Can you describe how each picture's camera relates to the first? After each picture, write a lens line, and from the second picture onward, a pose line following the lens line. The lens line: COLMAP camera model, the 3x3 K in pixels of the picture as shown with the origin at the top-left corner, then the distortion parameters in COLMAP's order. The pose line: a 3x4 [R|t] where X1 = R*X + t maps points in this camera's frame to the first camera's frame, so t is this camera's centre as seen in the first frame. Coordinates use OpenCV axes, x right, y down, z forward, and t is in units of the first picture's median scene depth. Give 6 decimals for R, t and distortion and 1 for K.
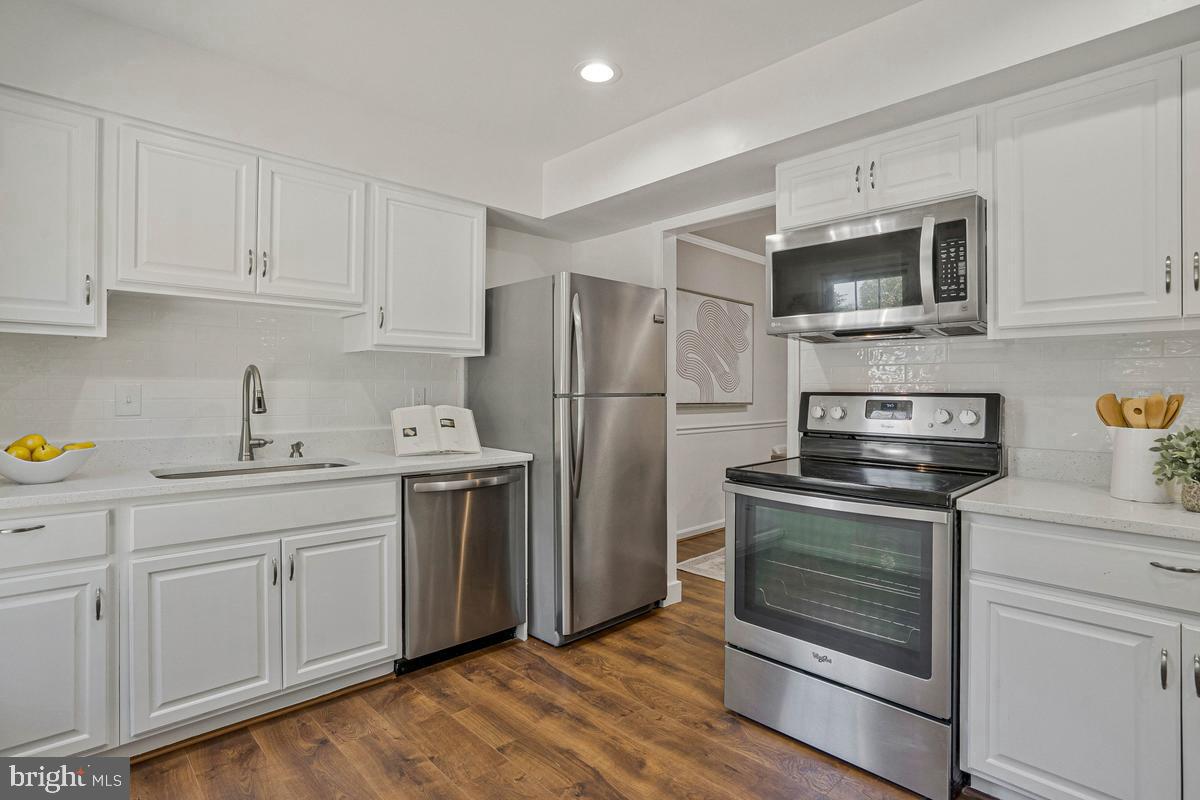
lens RADIAL K [[604.1, 0, 600.0], [0, 604.1, 400.0], [0, 0, 1]] dist [-0.080827, 0.038416]
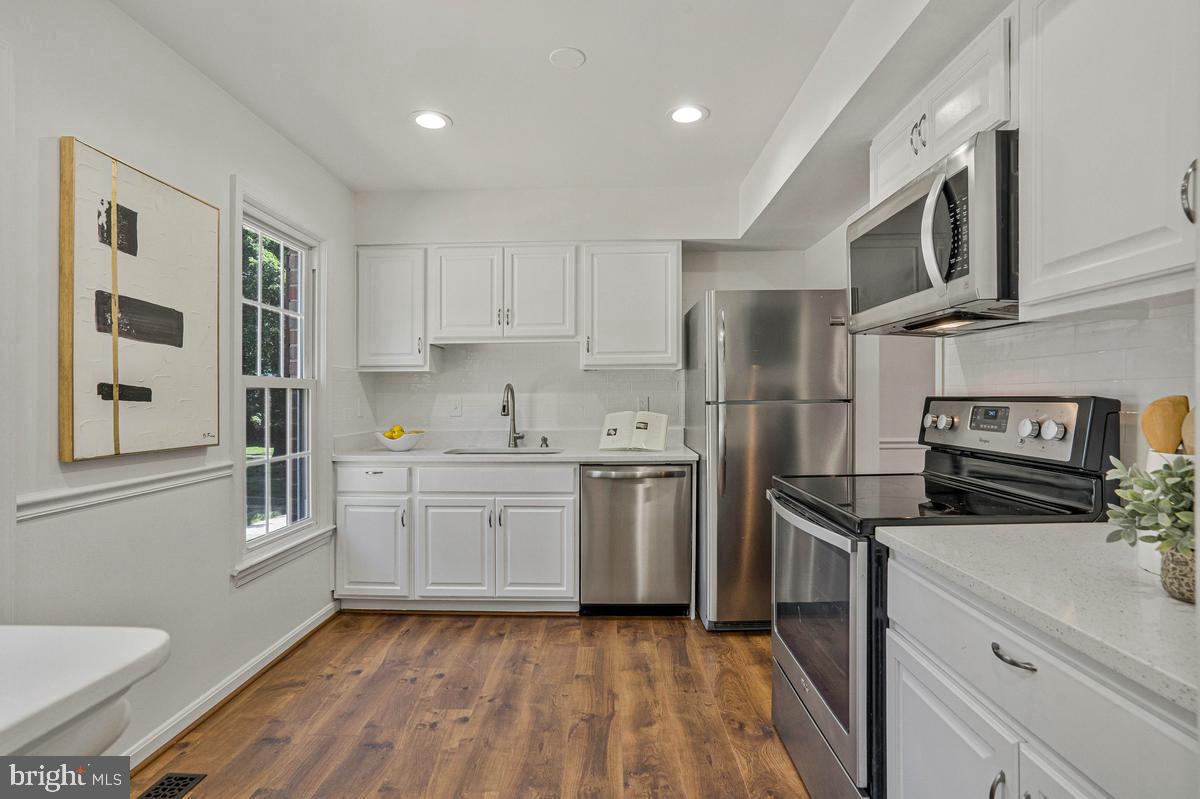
lens RADIAL K [[604.1, 0, 600.0], [0, 604.1, 399.5], [0, 0, 1]] dist [-0.080827, 0.038416]
pose [[0.686639, -0.009867, -0.726931, 0.692830], [0.000013, 0.999908, -0.013559, 0.002016], [0.726998, 0.009301, 0.686576, 0.110430]]
